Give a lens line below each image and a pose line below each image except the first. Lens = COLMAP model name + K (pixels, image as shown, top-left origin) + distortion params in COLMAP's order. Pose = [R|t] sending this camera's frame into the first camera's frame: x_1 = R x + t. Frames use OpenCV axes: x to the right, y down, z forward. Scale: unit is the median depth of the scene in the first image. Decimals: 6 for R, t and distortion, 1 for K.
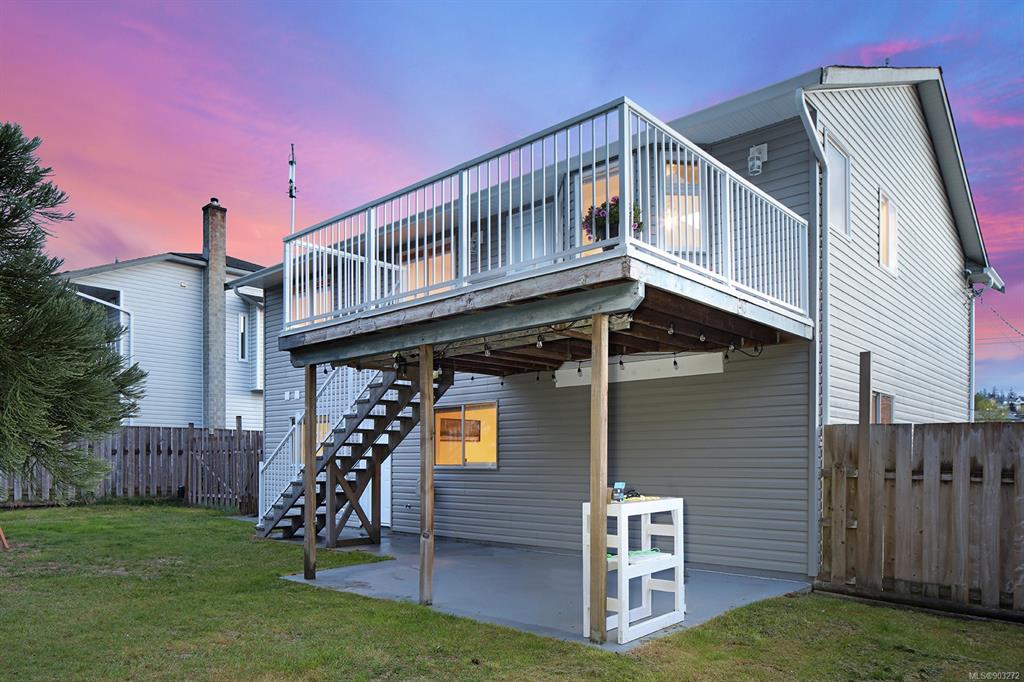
lens RADIAL K [[708.1, 0, 508.6], [0, 708.1, 438.5], [0, 0, 1]] dist [0.005200, 0.002159]
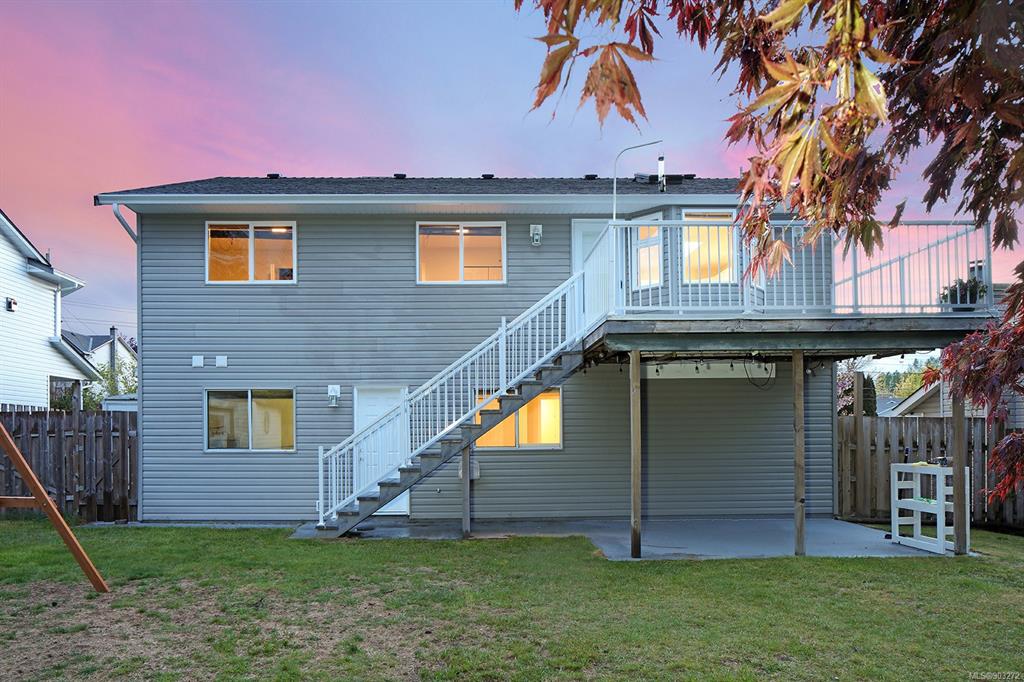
lens RADIAL K [[708.1, 0, 508.6], [0, 708.1, 438.5], [0, 0, 1]] dist [0.005200, 0.002159]
pose [[0.713720, 0.006788, 0.700399, -1.224537], [-0.016851, 0.999830, 0.007482, 0.027514], [-0.700229, -0.017142, 0.713713, 0.386078]]
